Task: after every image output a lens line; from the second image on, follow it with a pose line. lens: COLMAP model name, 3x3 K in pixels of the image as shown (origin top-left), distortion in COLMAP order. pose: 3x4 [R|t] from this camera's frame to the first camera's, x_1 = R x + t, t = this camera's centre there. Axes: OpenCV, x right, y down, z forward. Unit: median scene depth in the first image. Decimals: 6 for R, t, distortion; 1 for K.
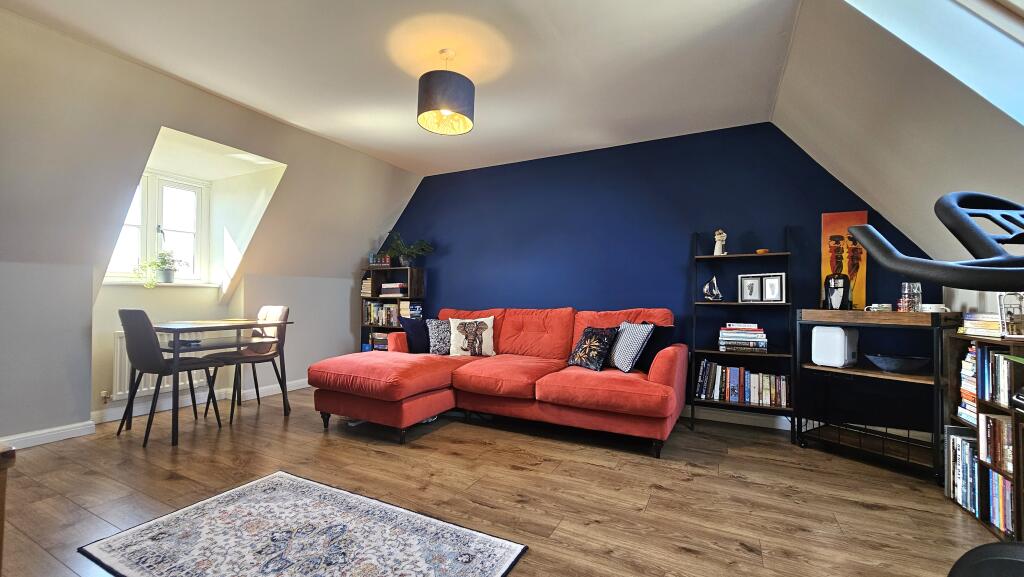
lens RADIAL K [[420.7, 0, 510.8], [0, 420.7, 291.4], [0, 0, 1]] dist [-0.002032, 0.000276]
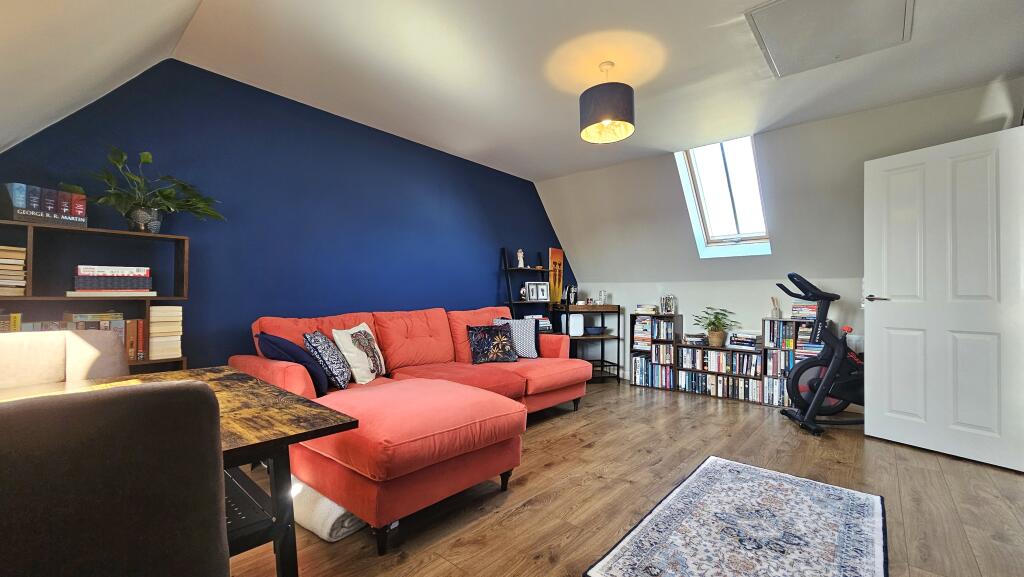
lens RADIAL K [[420.7, 0, 510.8], [0, 420.7, 291.4], [0, 0, 1]] dist [-0.002032, 0.000276]
pose [[0.235118, 0.010000, 0.971915, -1.196174], [-0.021551, 0.999755, -0.005073, 0.002012], [-0.971728, -0.019753, 0.235276, 0.962722]]
